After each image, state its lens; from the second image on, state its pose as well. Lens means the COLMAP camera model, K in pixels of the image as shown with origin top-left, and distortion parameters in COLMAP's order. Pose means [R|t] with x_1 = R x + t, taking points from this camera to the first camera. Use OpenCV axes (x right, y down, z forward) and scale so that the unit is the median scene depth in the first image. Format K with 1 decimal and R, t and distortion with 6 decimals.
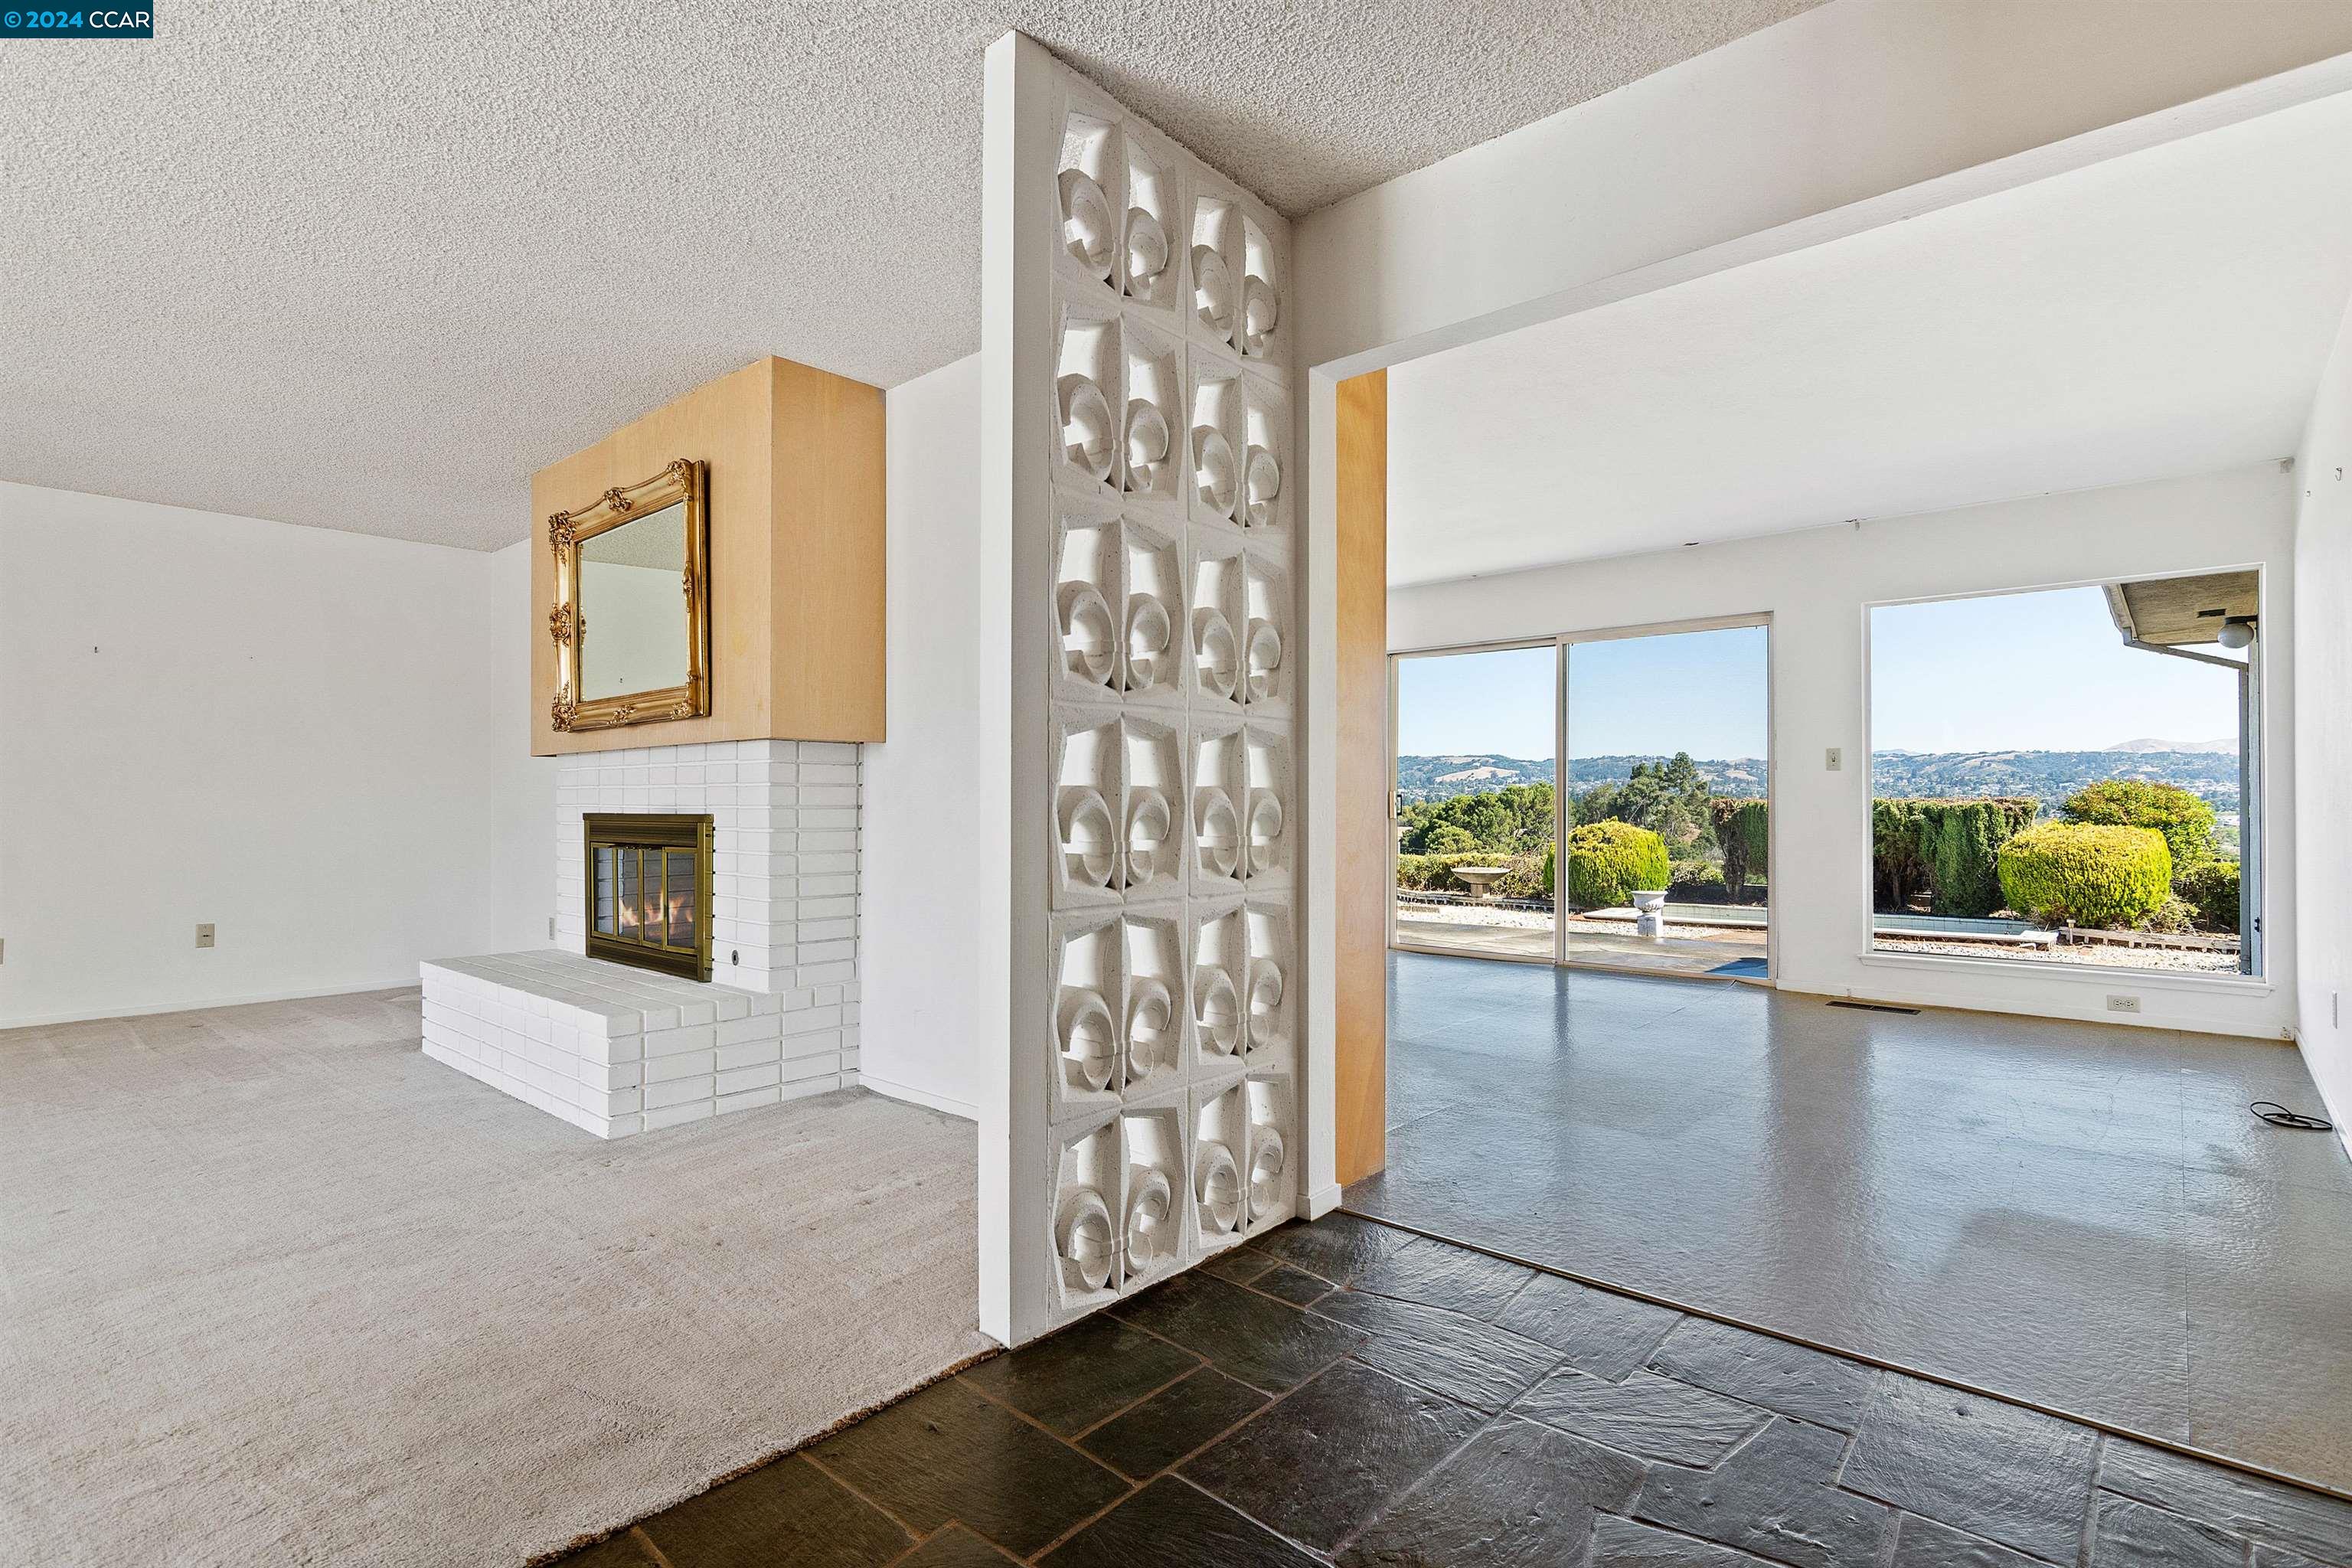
lens RADIAL K [[1131.7, 0, 1175.4], [0, 1131.7, 790.5], [0, 0, 1]] dist [0.000551, -0.000028]
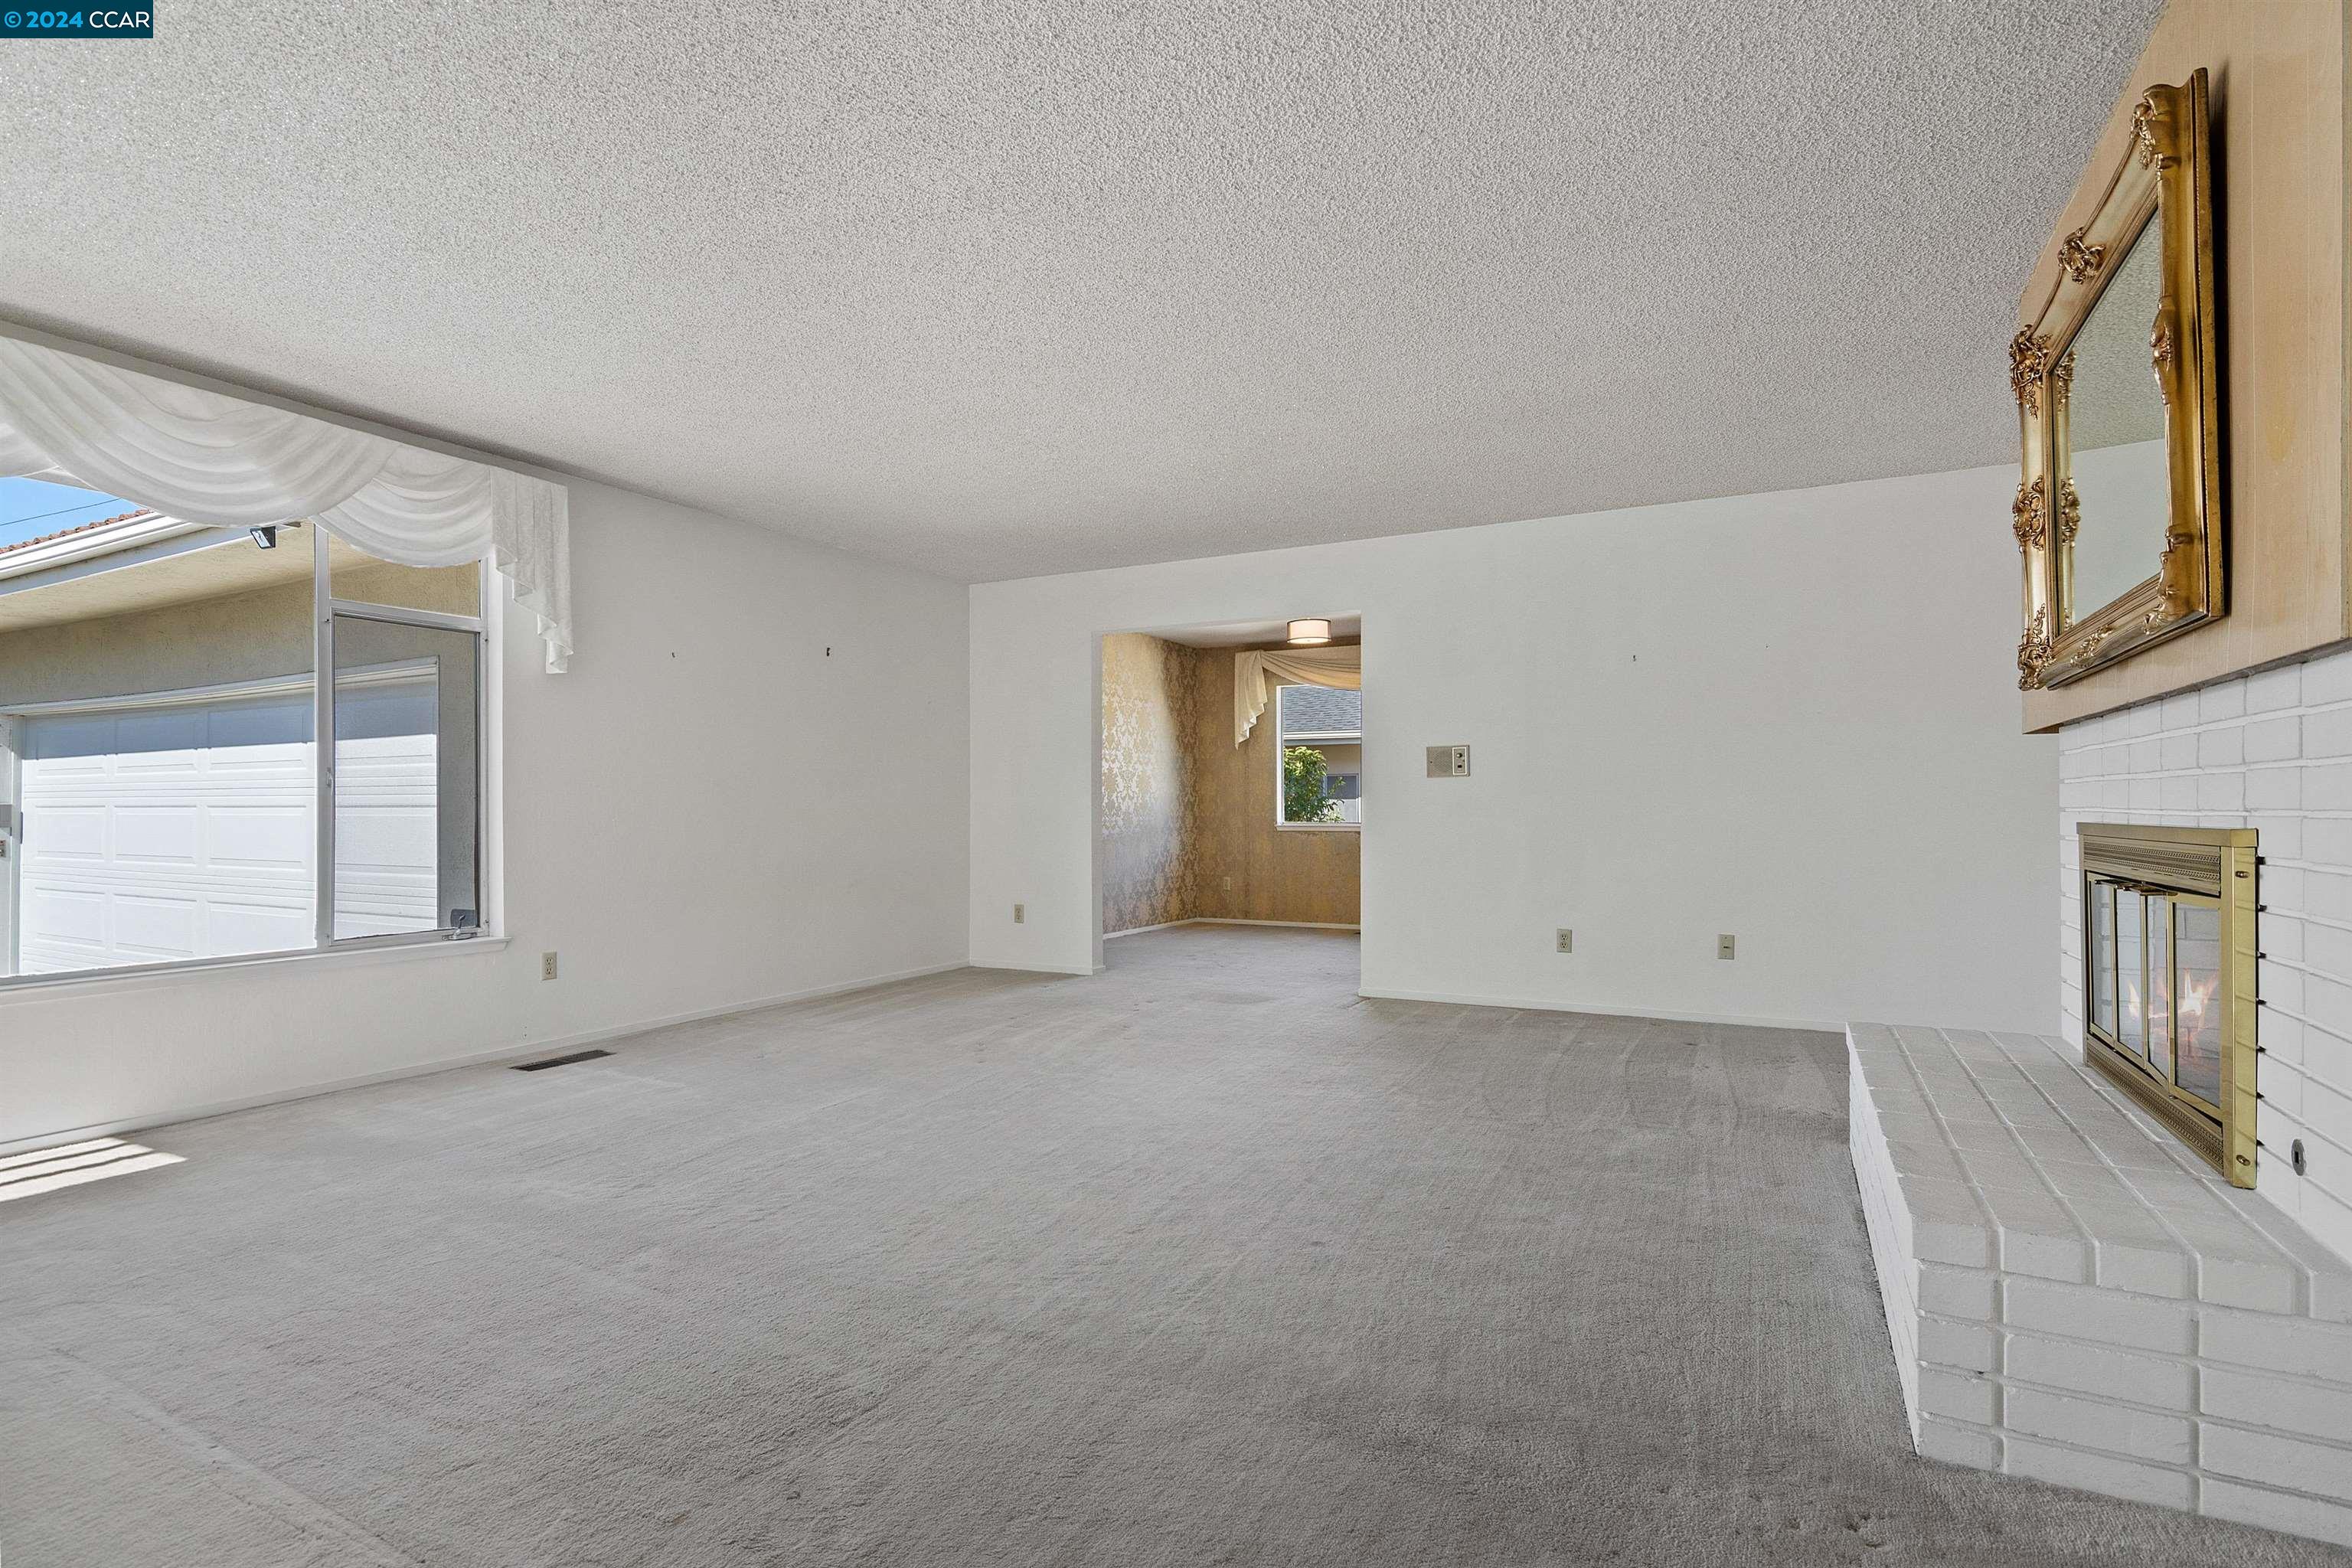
lens RADIAL K [[1145.0, 0, 1187.3], [0, 1145.0, 800.6], [0, 0, 1]] dist [-0.000587, 0.000233]
pose [[0.250018, -0.005221, -0.968227, -0.064732], [0.009715, 0.999949, -0.002884, 0.006698], [0.968192, -0.008685, 0.250056, 0.459409]]
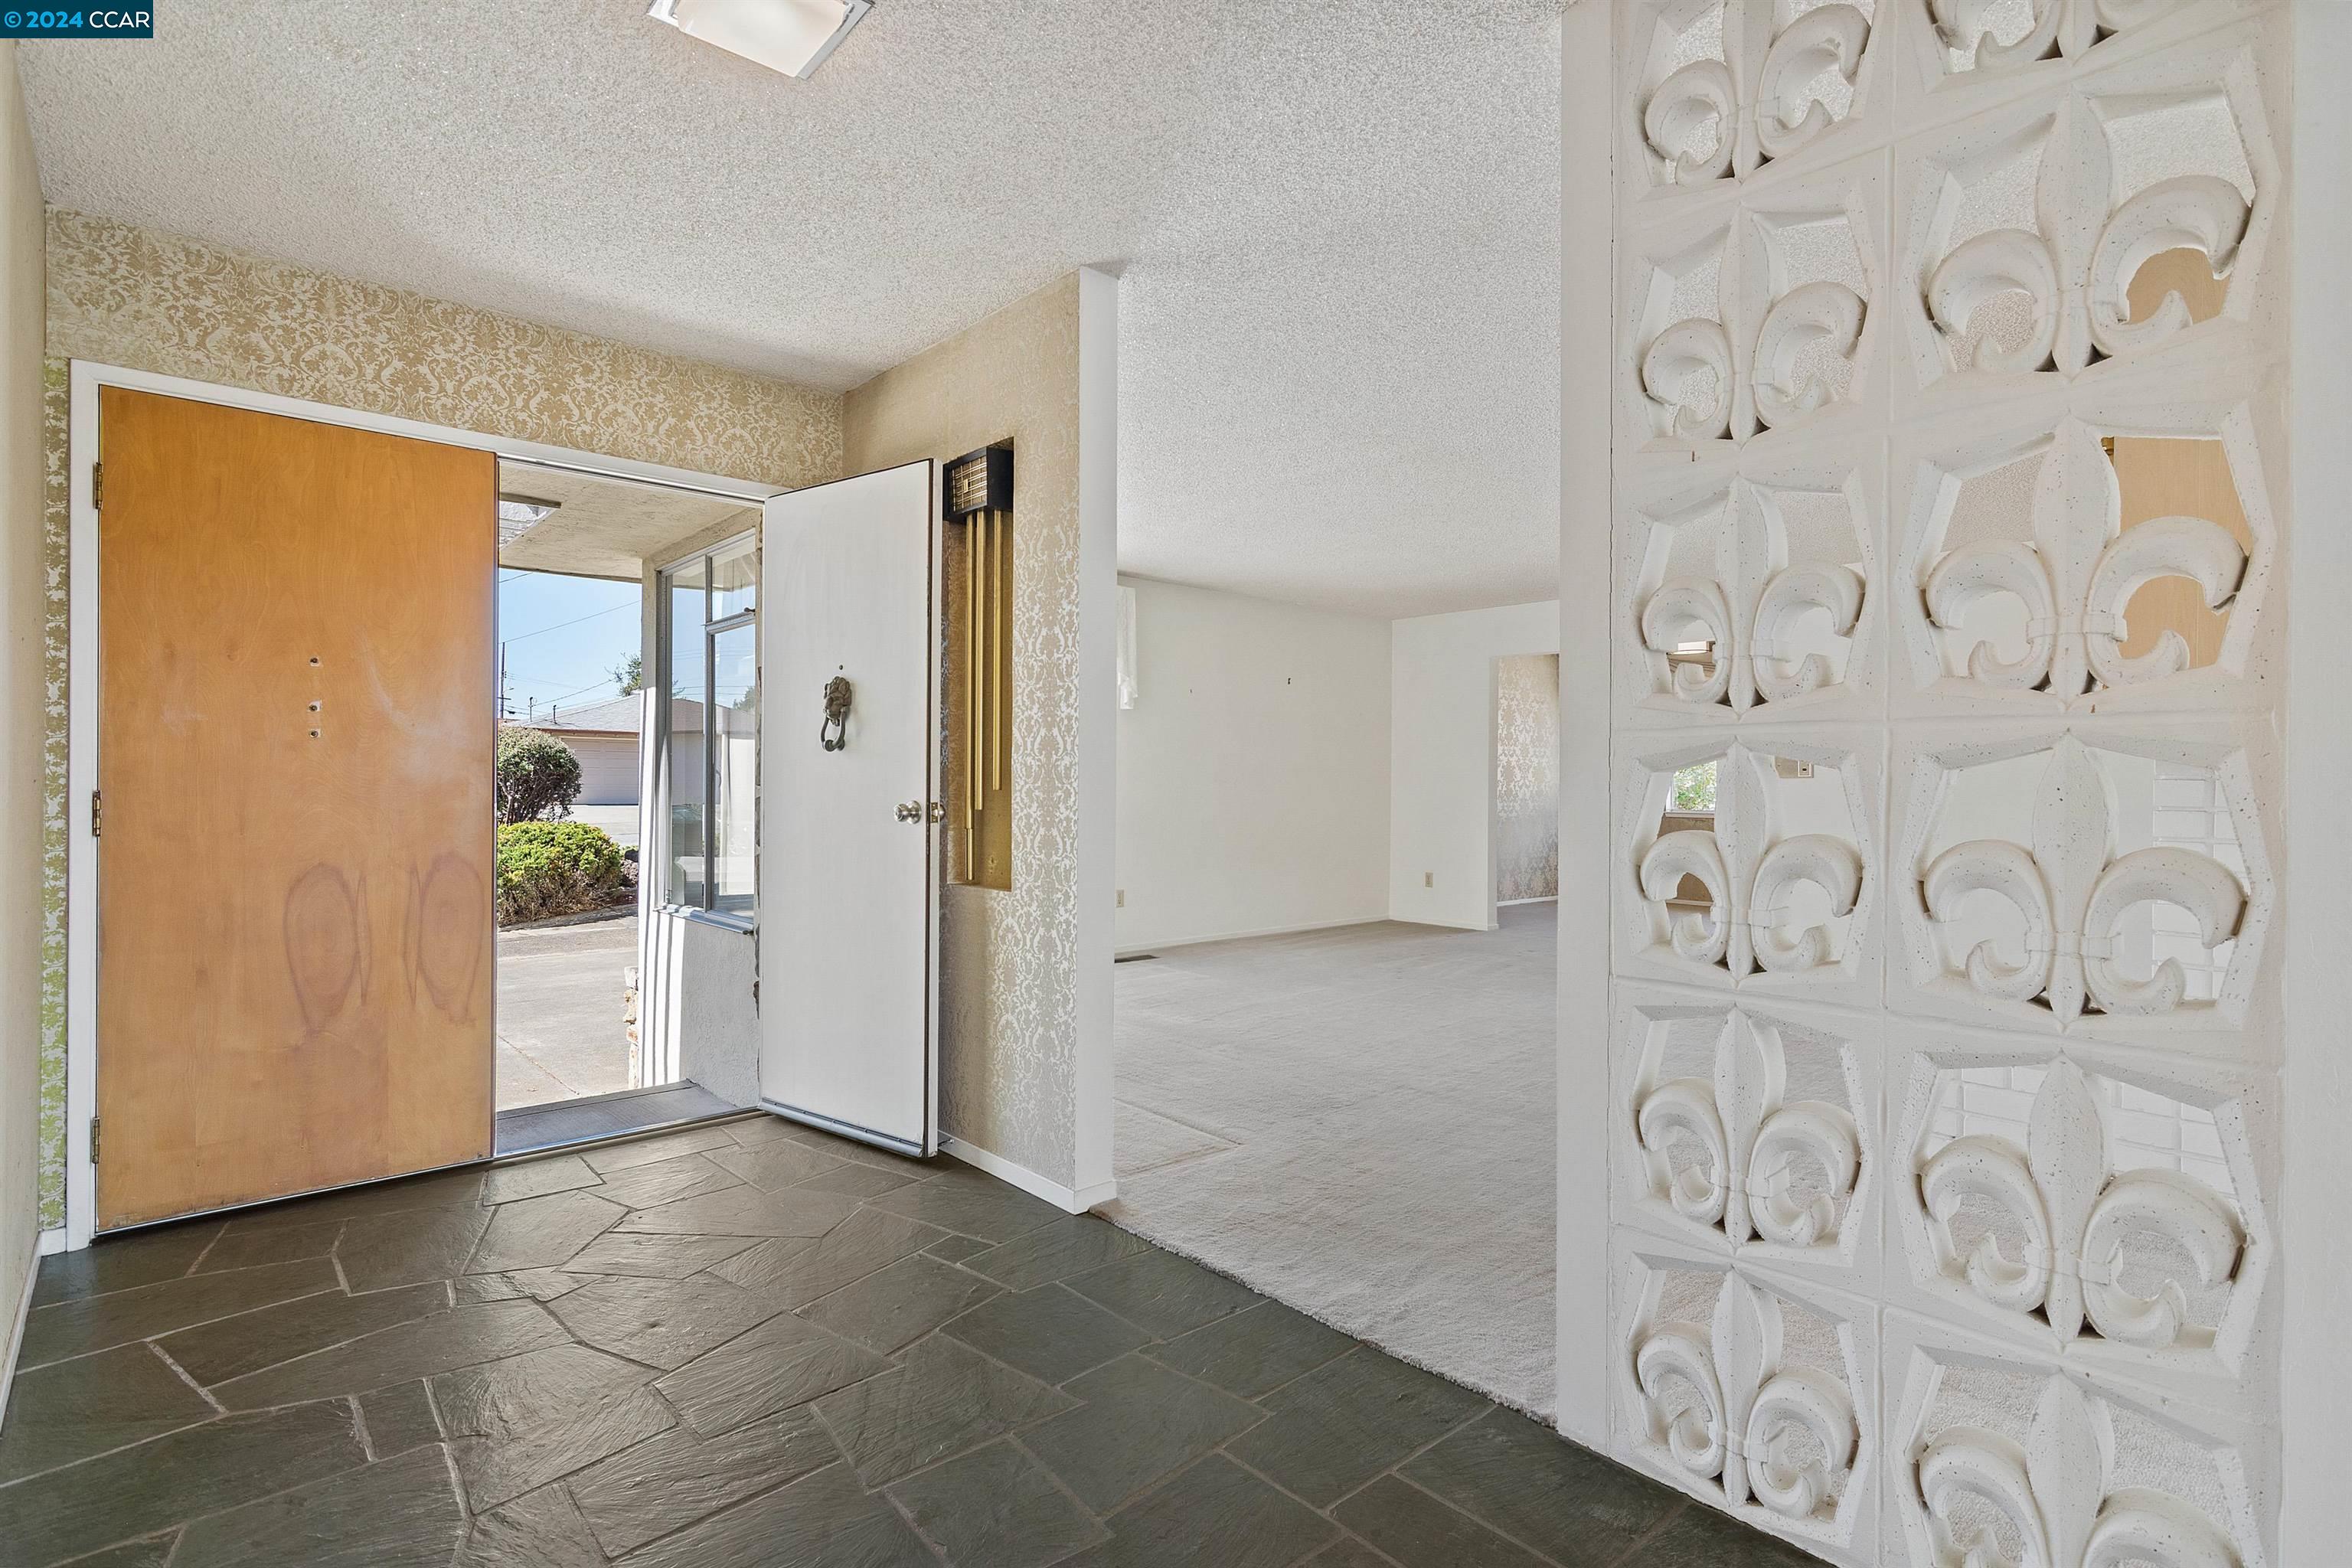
lens RADIAL K [[1145.0, 0, 1187.3], [0, 1145.0, 800.6], [0, 0, 1]] dist [-0.000587, 0.000233]
pose [[-0.104078, 0.018641, -0.994394, 0.422752], [0.000648, 0.999825, 0.018675, -0.022956], [0.994569, 0.001300, -0.104072, 0.412298]]
